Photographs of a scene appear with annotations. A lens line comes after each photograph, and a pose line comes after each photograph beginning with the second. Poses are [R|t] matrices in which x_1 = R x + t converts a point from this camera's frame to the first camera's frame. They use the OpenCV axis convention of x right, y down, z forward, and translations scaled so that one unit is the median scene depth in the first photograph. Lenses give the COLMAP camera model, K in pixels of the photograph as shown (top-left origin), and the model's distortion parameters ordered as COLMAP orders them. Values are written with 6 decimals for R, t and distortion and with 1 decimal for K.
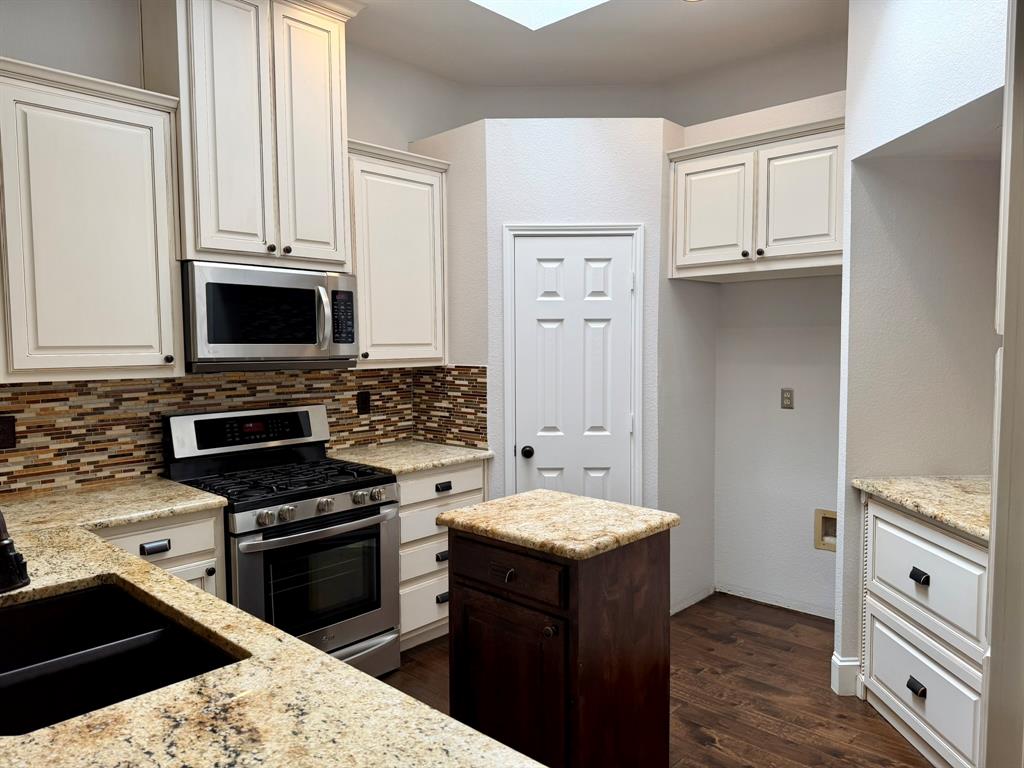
lens RADIAL K [[691.6, 0, 512.0], [0, 691.6, 384.0], [0, 0, 1]] dist [0.130759, -0.168031]
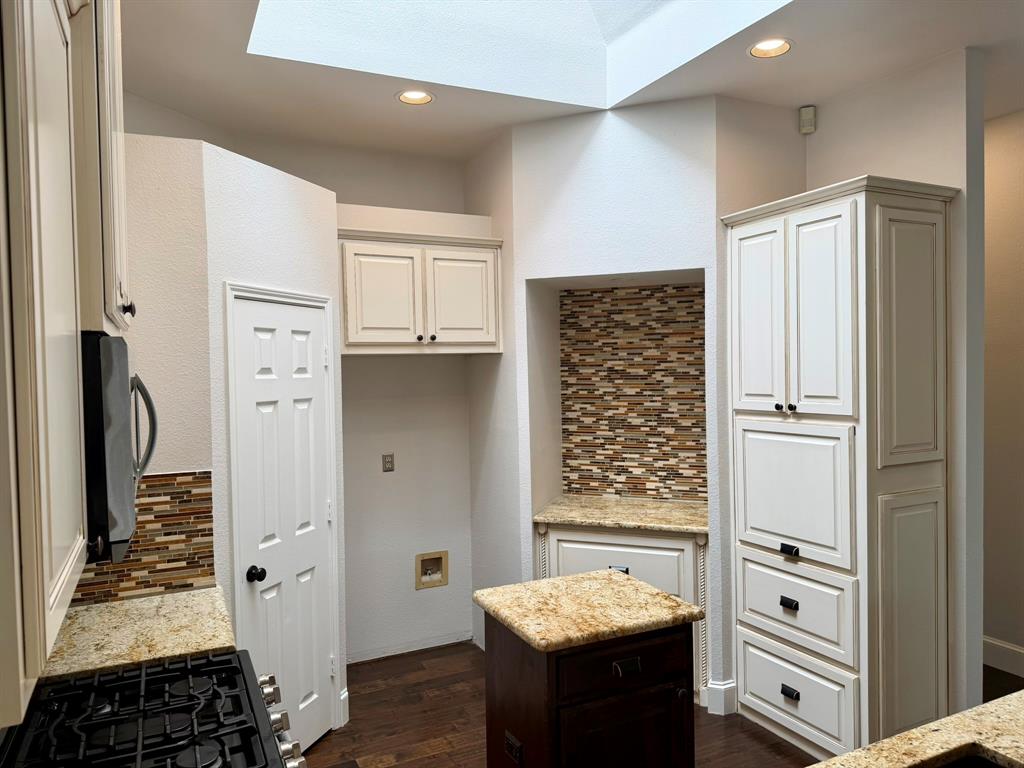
lens RADIAL K [[691.6, 0, 512.0], [0, 691.6, 384.0], [0, 0, 1]] dist [0.130759, -0.168031]
pose [[0.390904, -0.020542, 0.920202, -0.592540], [0.074589, 0.997170, -0.009426, -0.085445], [-0.917404, 0.072322, 0.391330, 0.414588]]
